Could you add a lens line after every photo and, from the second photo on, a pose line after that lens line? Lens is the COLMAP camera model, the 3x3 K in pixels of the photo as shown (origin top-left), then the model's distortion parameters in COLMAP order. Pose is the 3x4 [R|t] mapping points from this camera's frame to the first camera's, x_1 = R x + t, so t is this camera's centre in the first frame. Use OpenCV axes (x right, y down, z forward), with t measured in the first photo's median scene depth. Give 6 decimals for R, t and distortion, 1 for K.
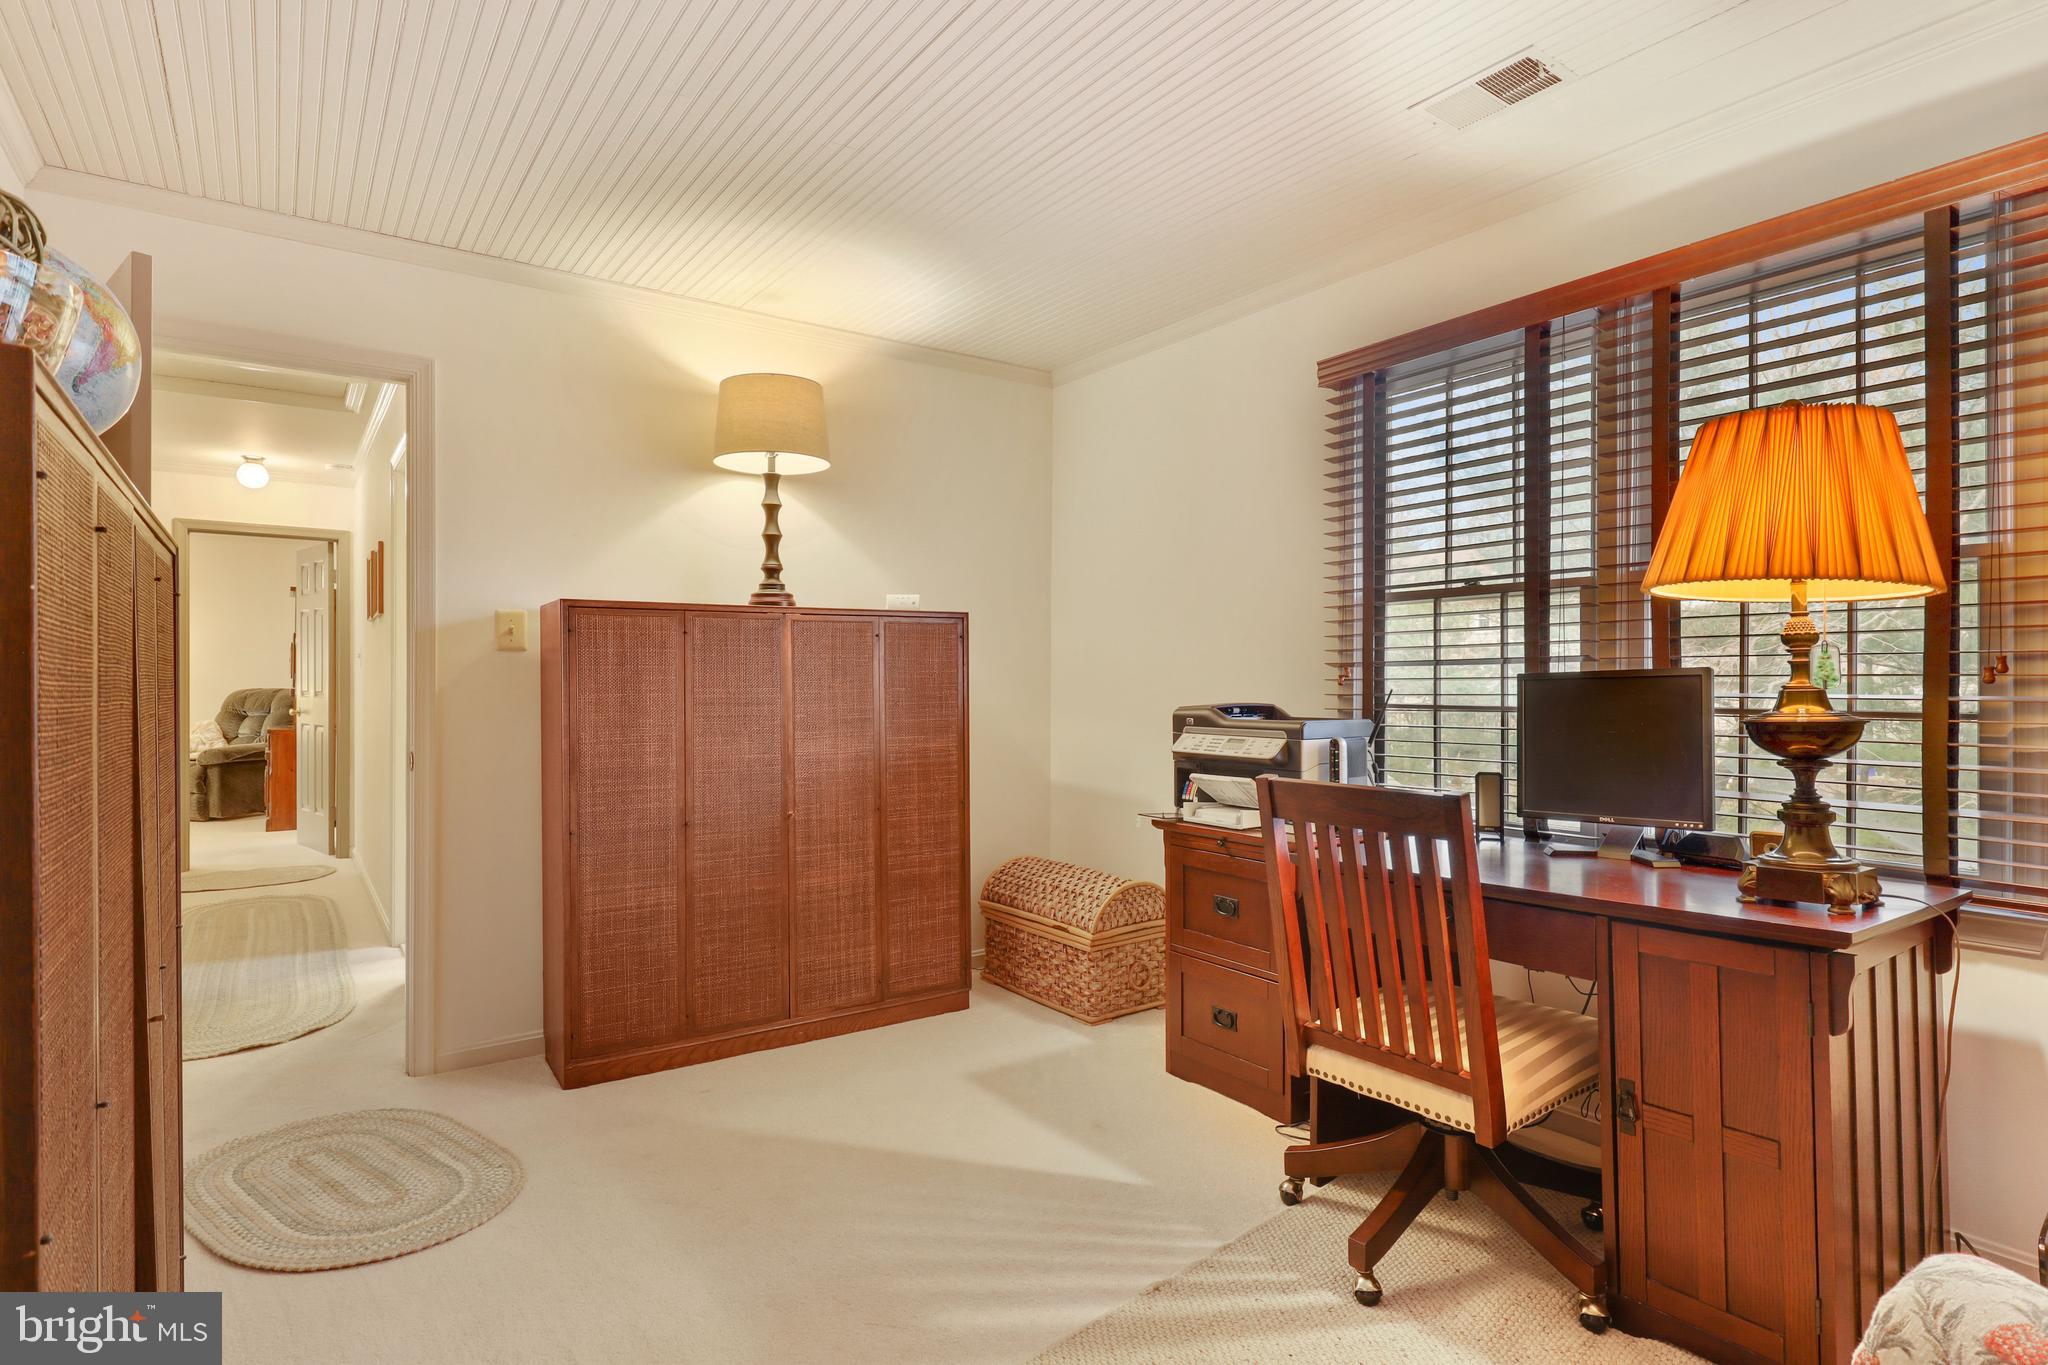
lens RADIAL K [[1069.7, 0, 1026.8], [0, 1069.7, 675.6], [0, 0, 1]] dist [-0.001620, -0.000110]
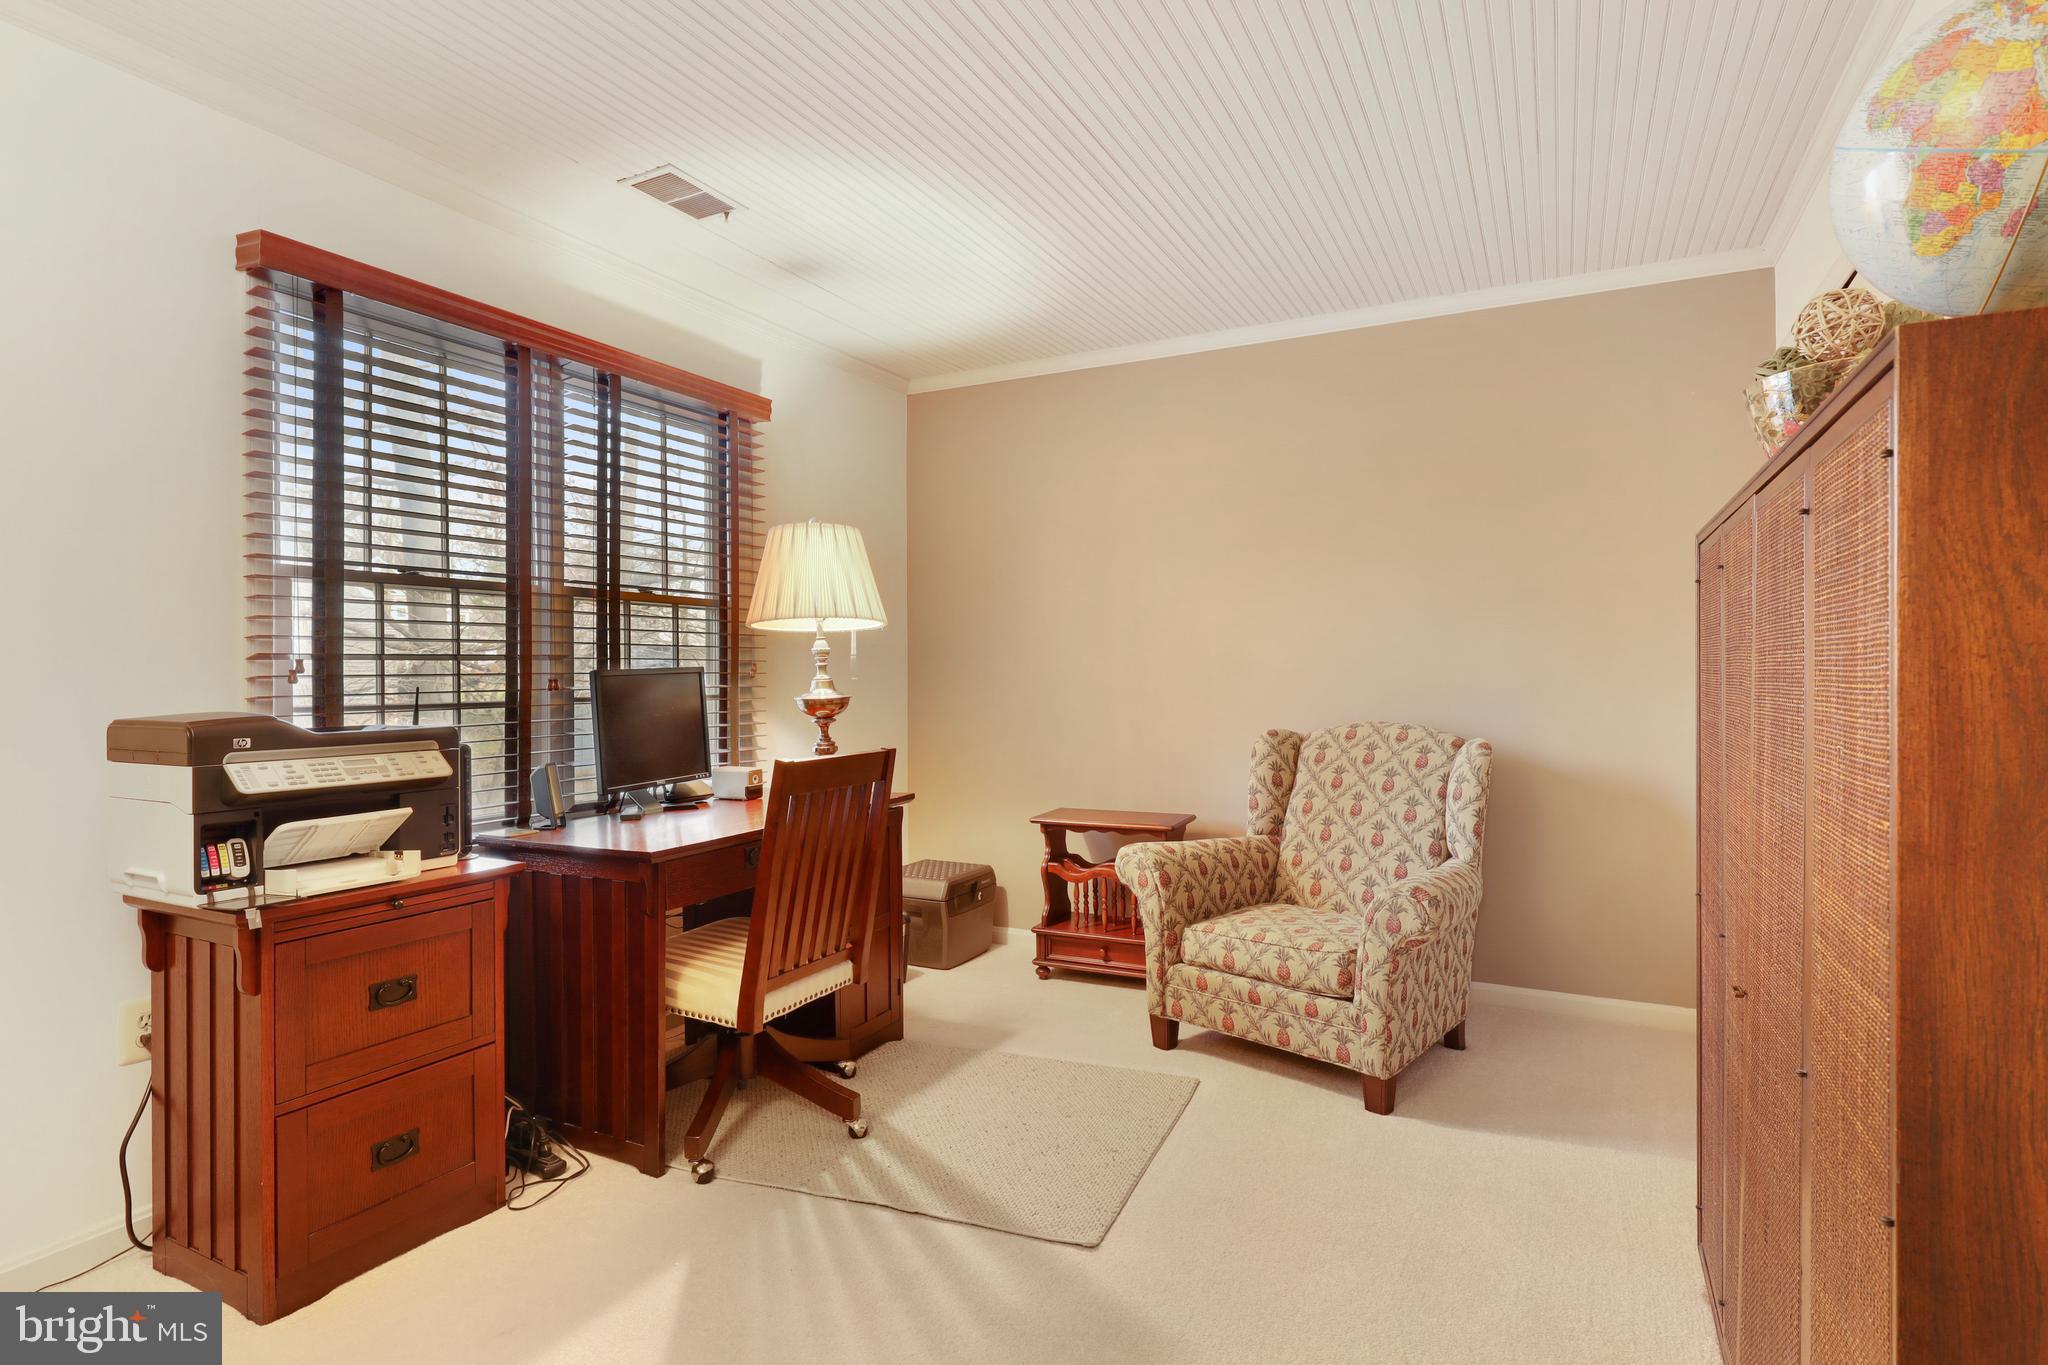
lens RADIAL K [[1069.7, 0, 1027.4], [0, 1069.7, 678.3], [0, 0, 1]] dist [-0.001620, -0.000110]
pose [[-0.472774, 0.001395, 0.881183, -0.669925], [0.002343, 0.999997, -0.000325, 0.006900], [-0.881181, 0.001911, -0.472776, 1.002360]]
